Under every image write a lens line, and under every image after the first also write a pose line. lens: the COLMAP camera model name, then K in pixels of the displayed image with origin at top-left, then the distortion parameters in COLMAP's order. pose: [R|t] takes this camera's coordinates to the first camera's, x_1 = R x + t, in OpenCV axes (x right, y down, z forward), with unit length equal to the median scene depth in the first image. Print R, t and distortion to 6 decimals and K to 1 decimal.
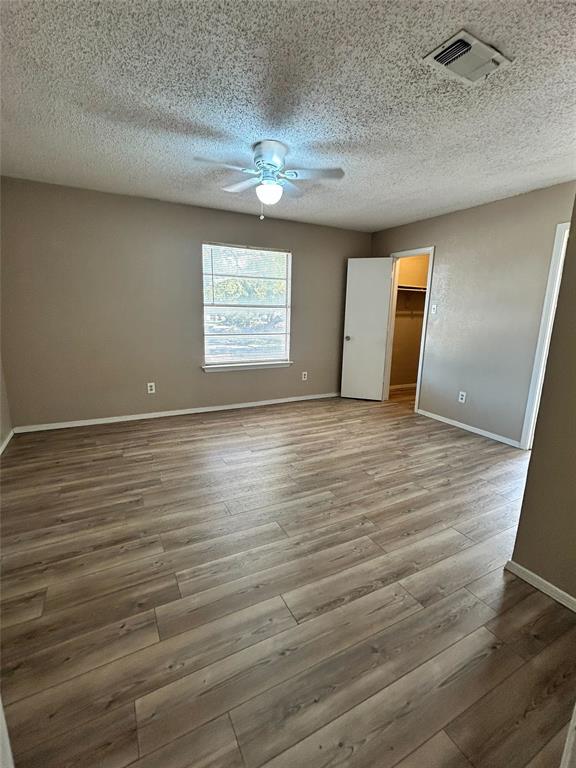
lens RADIAL K [[347.7, 0, 288.1], [0, 347.7, 387.3], [0, 0, 1]] dist [-0.002490, 0.000646]
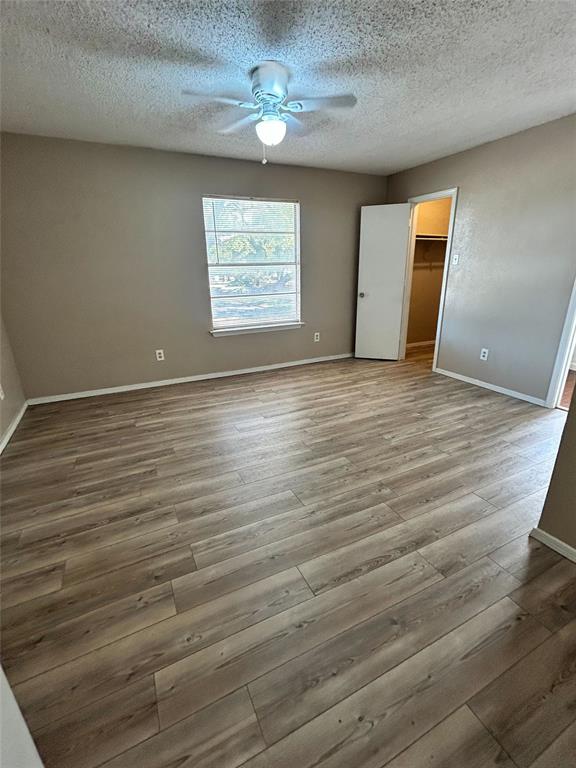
lens RADIAL K [[347.7, 0, 288.1], [0, 347.7, 386.4], [0, 0, 1]] dist [-0.002490, 0.000646]
pose [[0.998774, -0.028381, -0.040569, 0.005013], [0.032725, 0.993306, 0.110782, -0.010657], [0.037153, -0.111974, 0.993016, 0.046108]]
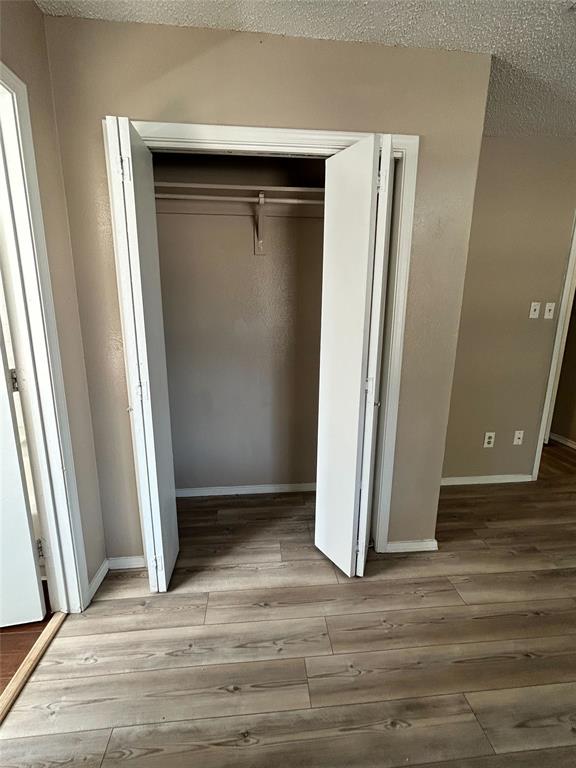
lens RADIAL K [[347.7, 0, 285.8], [0, 347.7, 382.7], [0, 0, 1]] dist [-0.002490, 0.000646]
pose [[-0.923951, -0.107157, 0.367195, 0.486026], [0.056542, 0.911152, 0.408172, -0.284437], [-0.378309, 0.397893, -0.835801, 1.267682]]
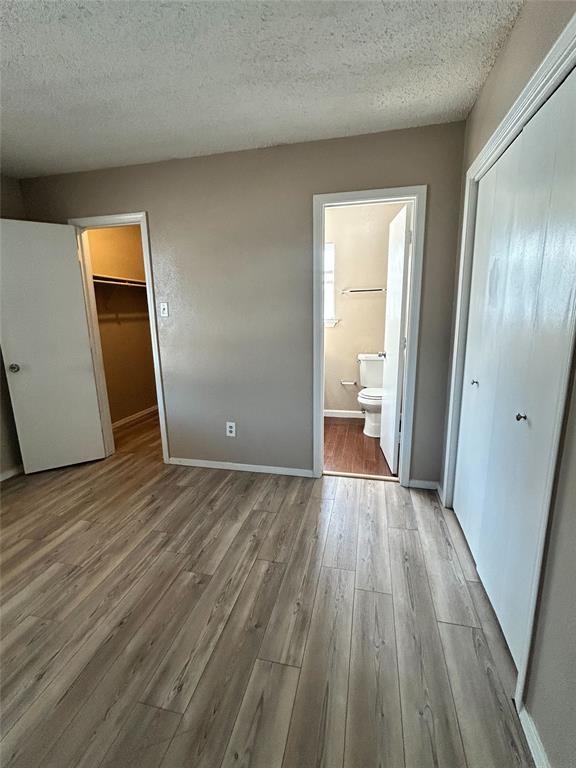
lens RADIAL K [[347.7, 0, 288.5], [0, 347.7, 382.5], [0, 0, 1]] dist [-0.002490, 0.000646]
pose [[0.660319, -0.183617, 0.728192, 0.105061], [0.196040, 0.978174, 0.068883, -0.136328], [-0.724946, 0.097270, 0.681903, 0.603622]]
